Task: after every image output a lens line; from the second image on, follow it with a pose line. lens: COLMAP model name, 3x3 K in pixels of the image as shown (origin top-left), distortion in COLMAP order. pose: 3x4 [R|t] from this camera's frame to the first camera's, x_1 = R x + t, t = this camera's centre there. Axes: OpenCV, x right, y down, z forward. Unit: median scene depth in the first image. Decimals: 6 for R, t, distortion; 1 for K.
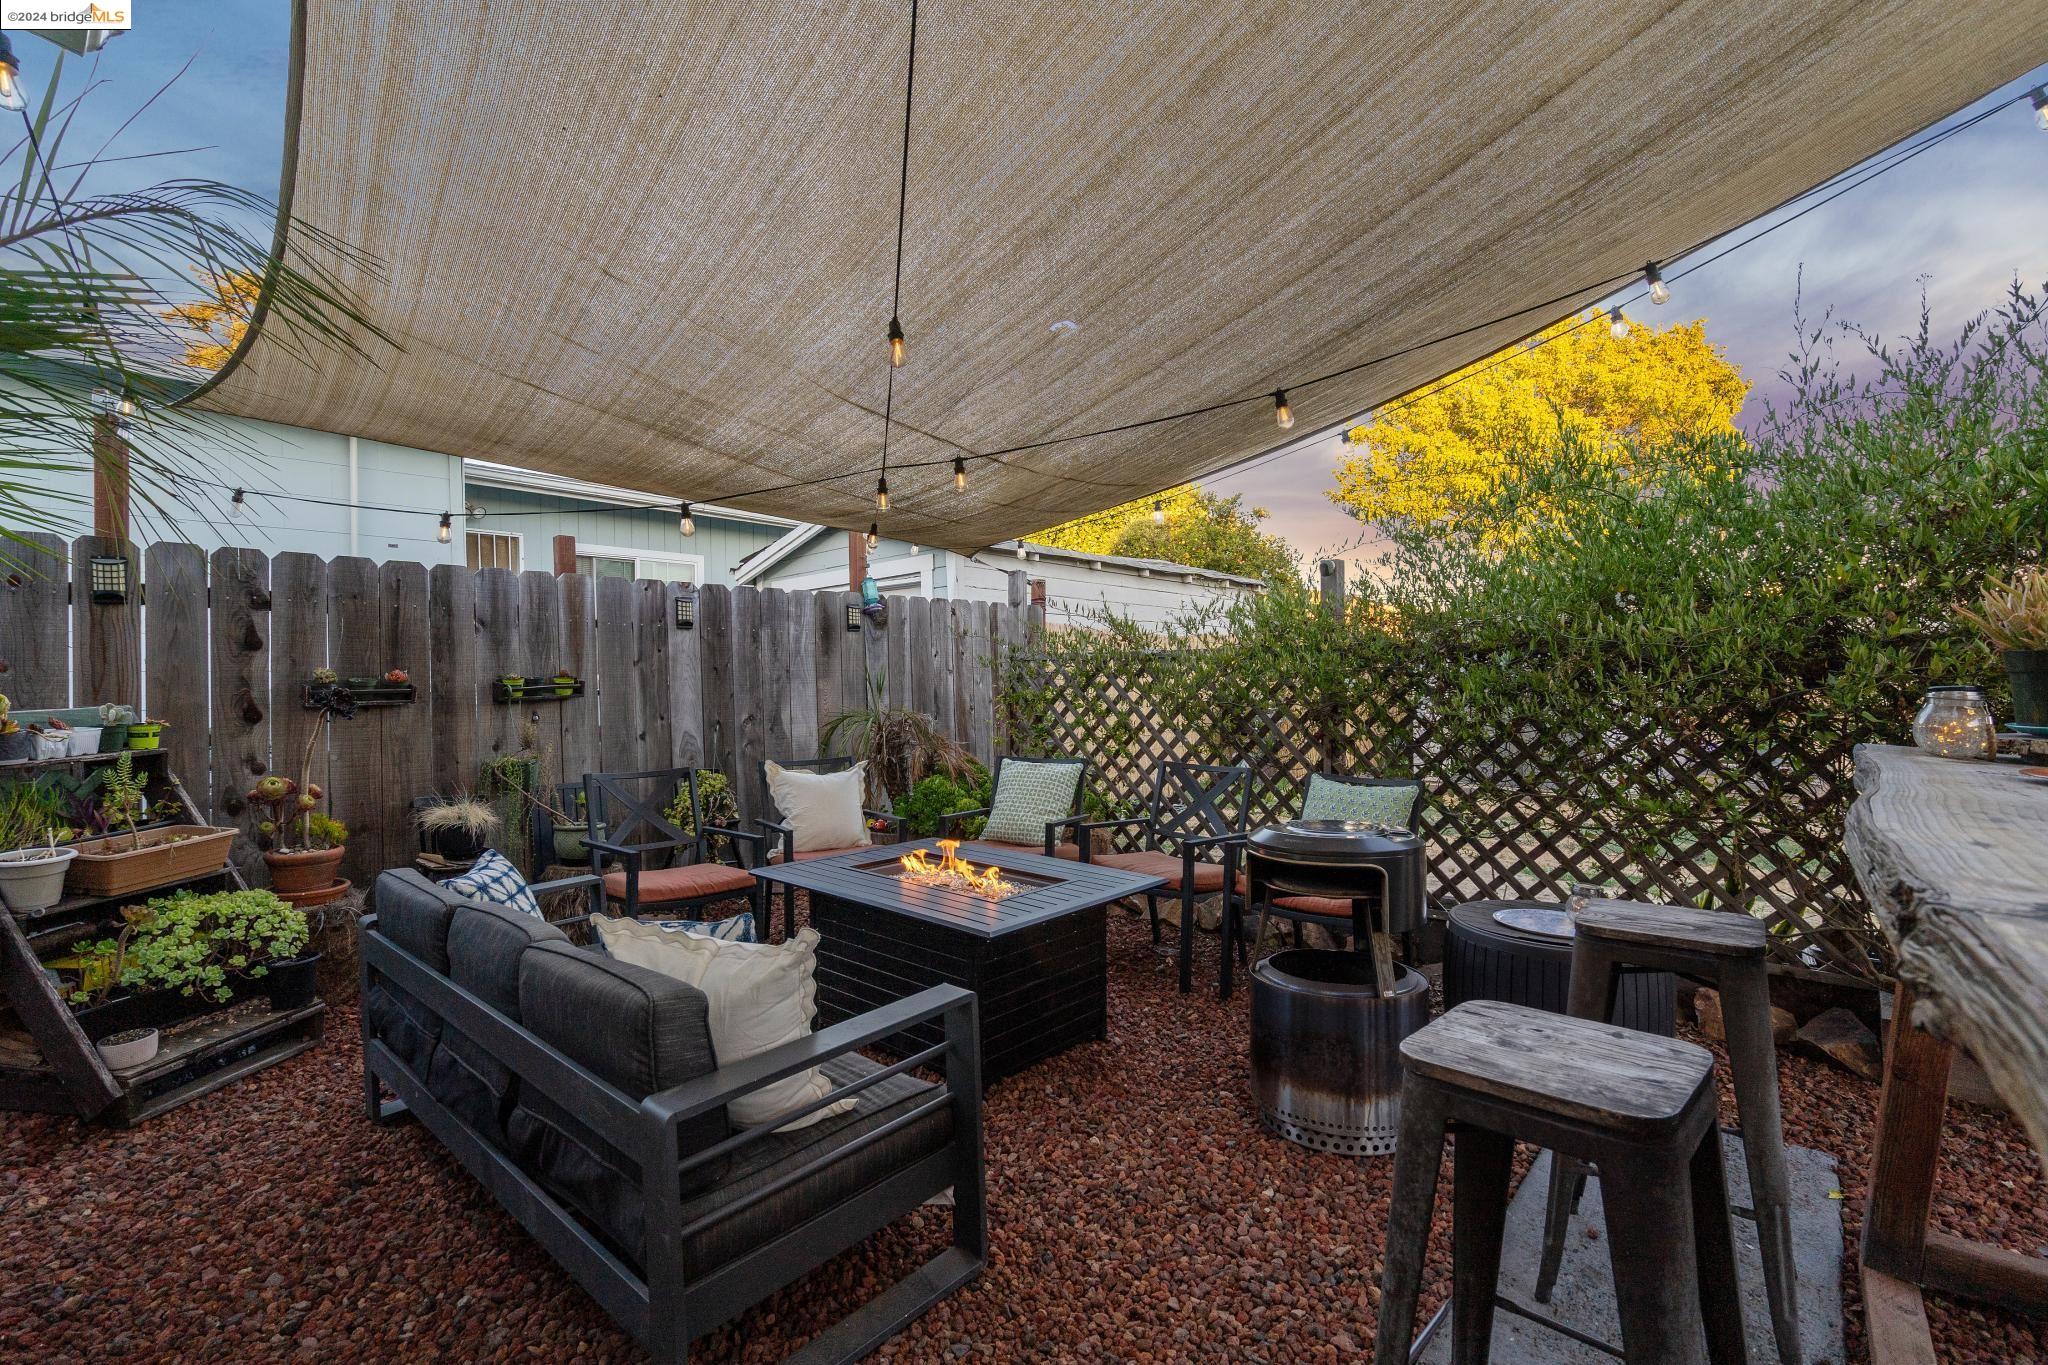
lens RADIAL K [[889.9, 0, 984.7], [0, 889.9, 700.1], [0, 0, 1]] dist [0.001217, 0.000383]
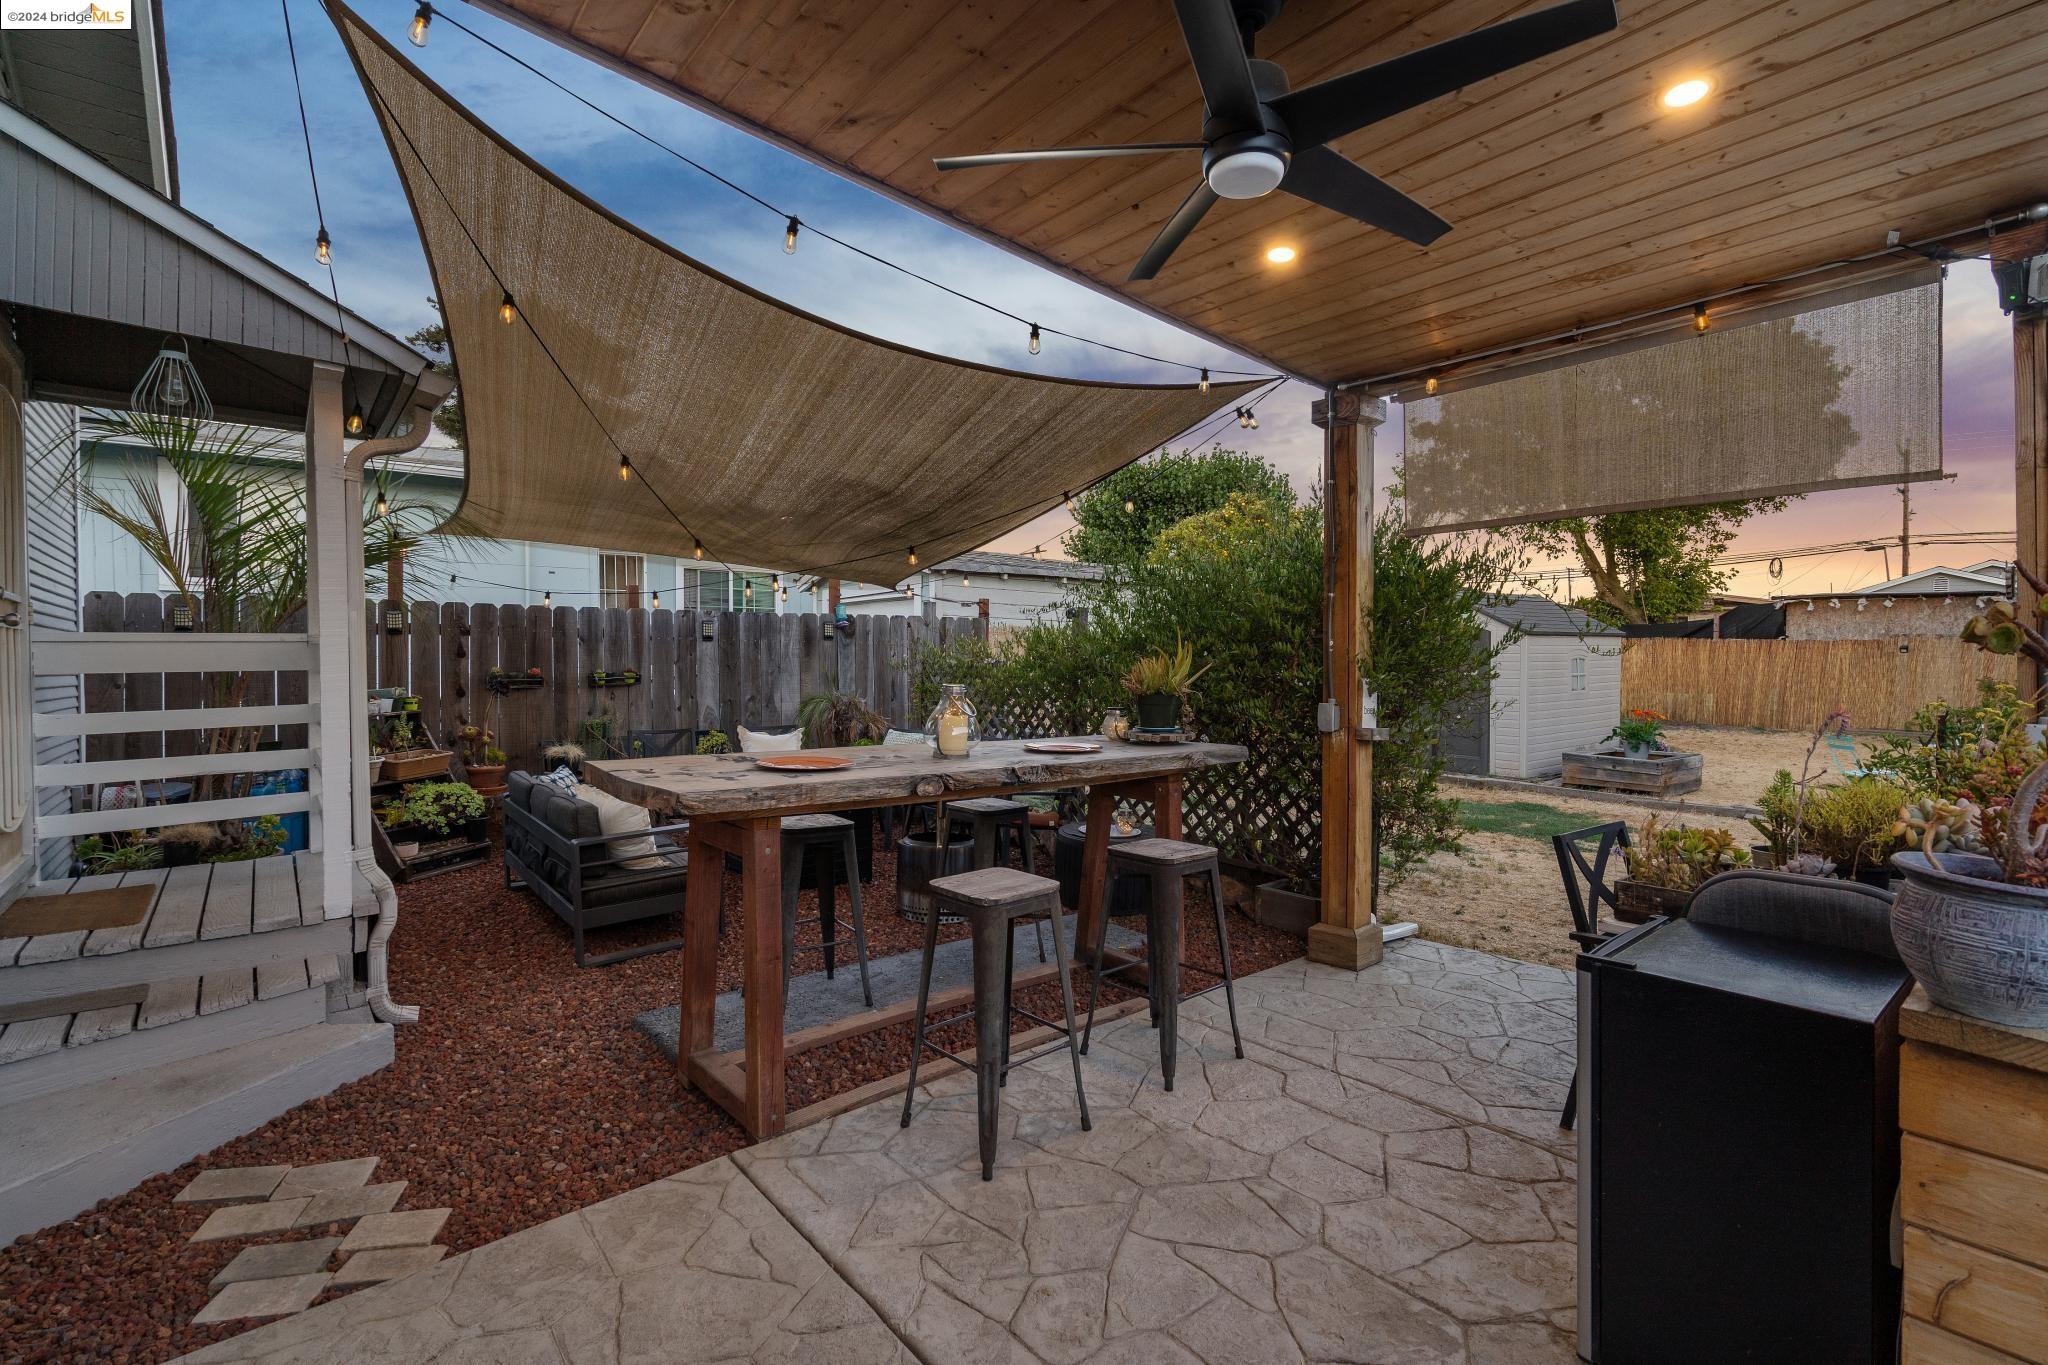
lens RADIAL K [[889.9, 0, 984.7], [0, 889.9, 700.1], [0, 0, 1]] dist [0.001217, 0.000383]
pose [[0.984993, 0.023636, -0.170970, 0.565198], [-0.018576, 0.999343, 0.031136, -0.045638], [0.171594, -0.027493, 0.984784, -0.633861]]
